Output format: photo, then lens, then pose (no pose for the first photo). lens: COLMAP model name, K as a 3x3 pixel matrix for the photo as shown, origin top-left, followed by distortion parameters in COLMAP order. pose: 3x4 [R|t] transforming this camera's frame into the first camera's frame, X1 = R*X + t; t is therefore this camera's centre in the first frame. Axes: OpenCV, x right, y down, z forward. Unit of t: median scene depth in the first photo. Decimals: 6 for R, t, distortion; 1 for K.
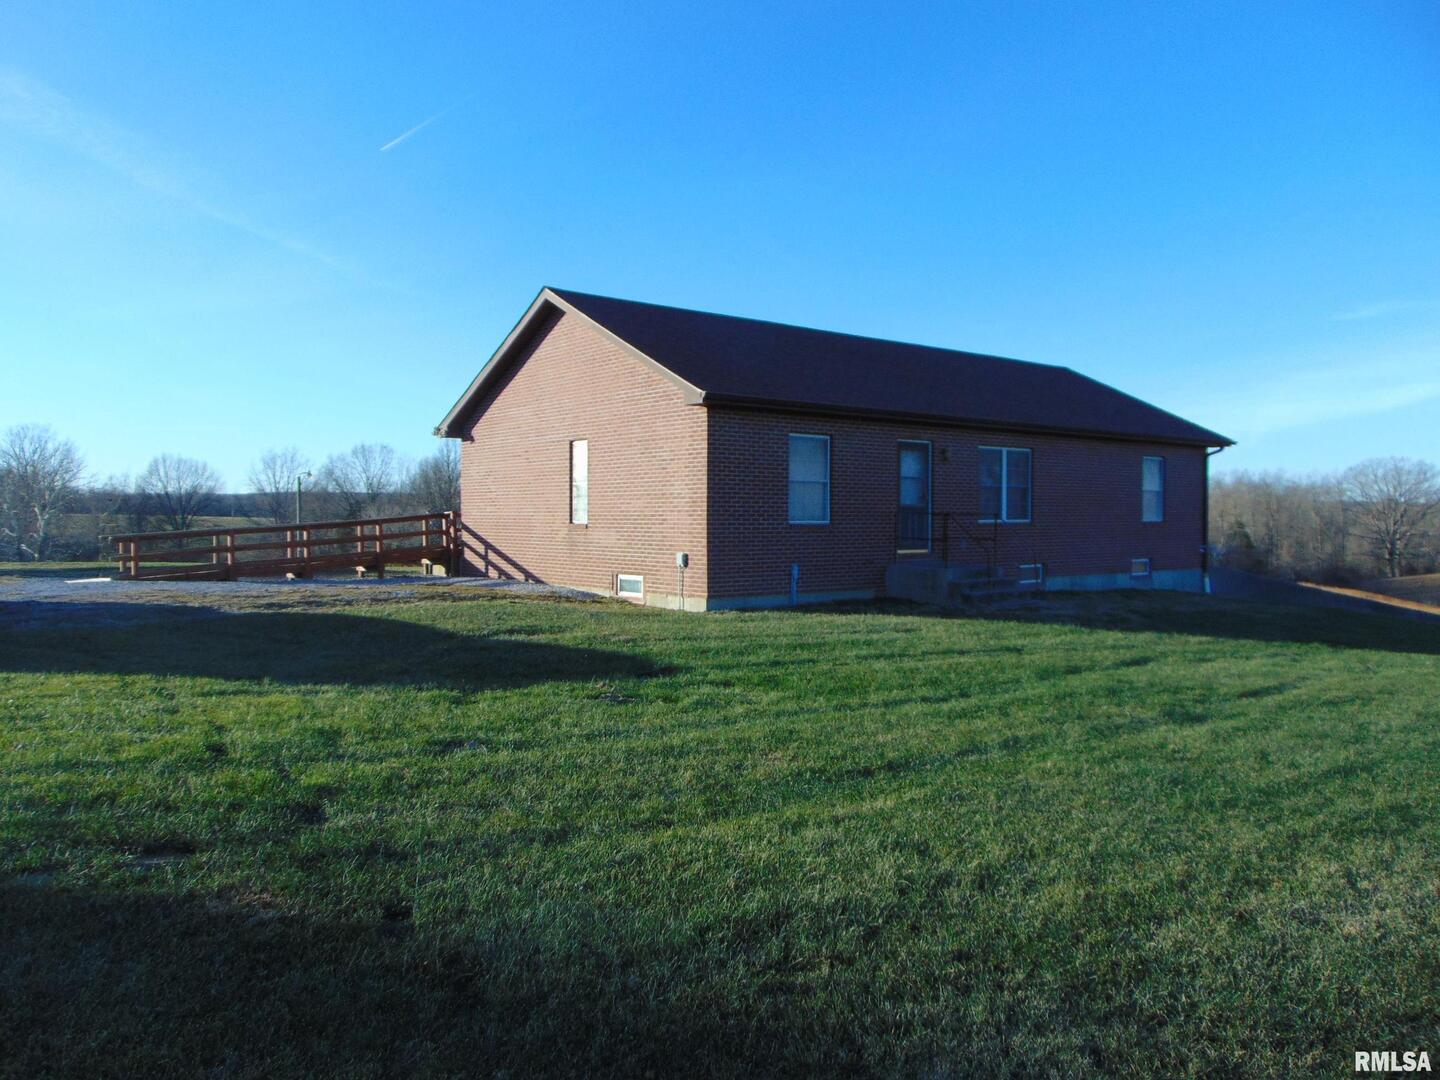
lens RADIAL K [[1074.5, 0, 716.6], [0, 1074.5, 539.4], [0, 0, 1]] dist [0.015236, 0.002401]
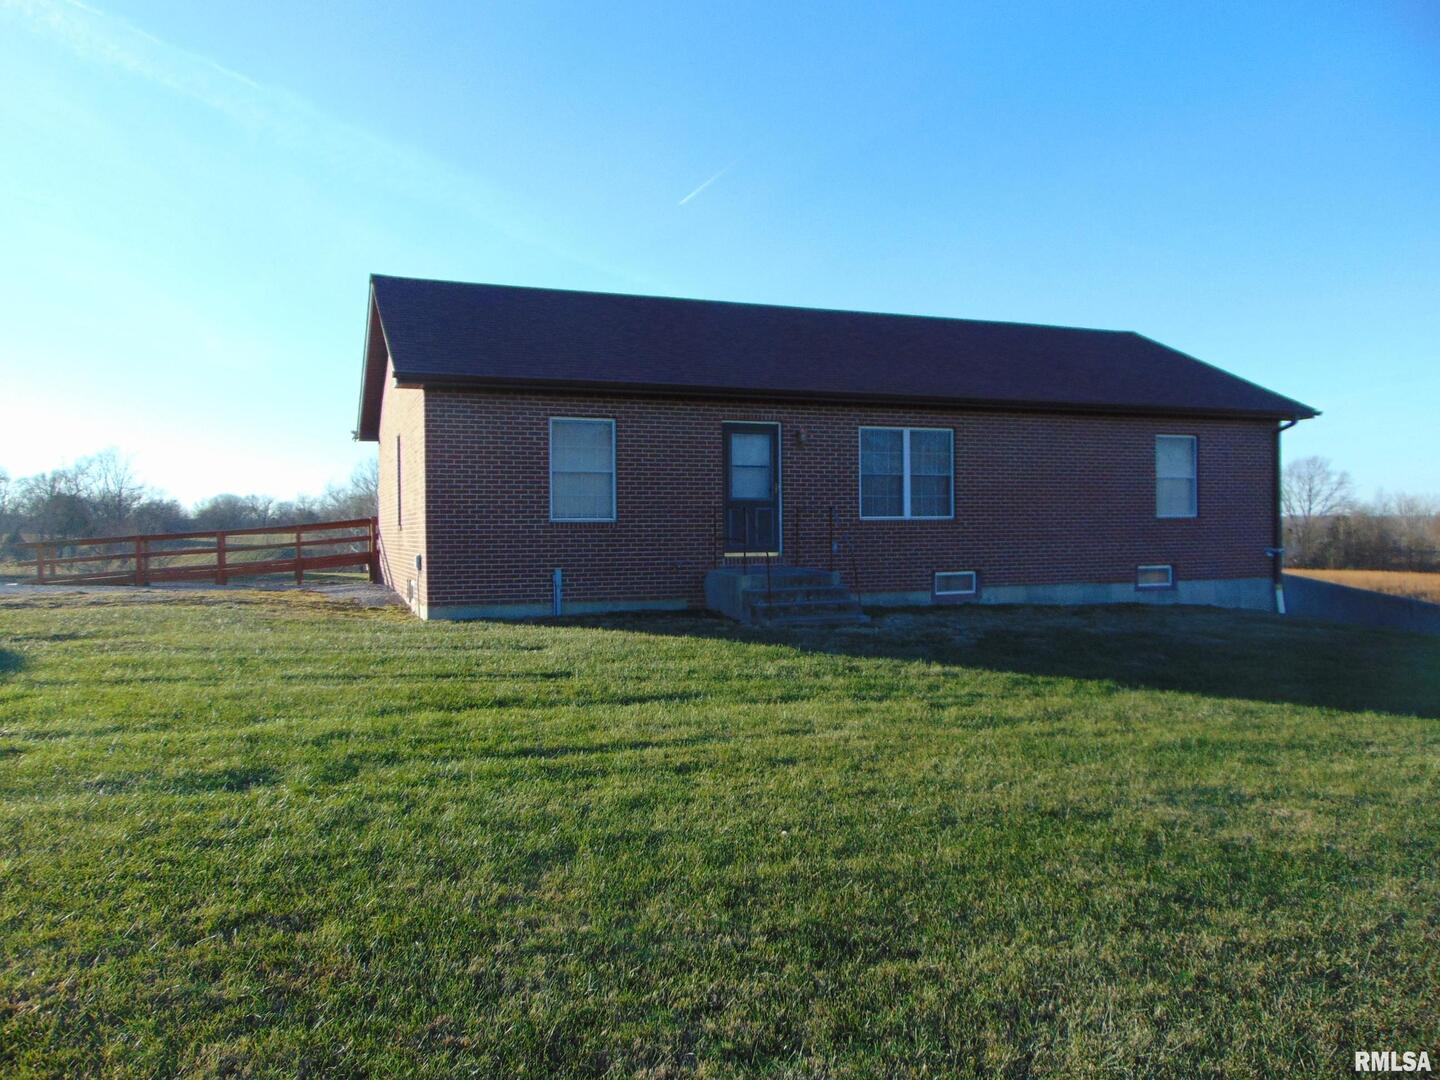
lens RADIAL K [[1074.5, 0, 721.0], [0, 1074.5, 543.2], [0, 0, 1]] dist [0.015236, 0.002401]
pose [[0.952599, -0.006905, -0.304150, 0.376424], [0.003985, 0.999940, -0.010218, 0.009885], [0.304202, 0.008522, 0.952569, 0.179831]]
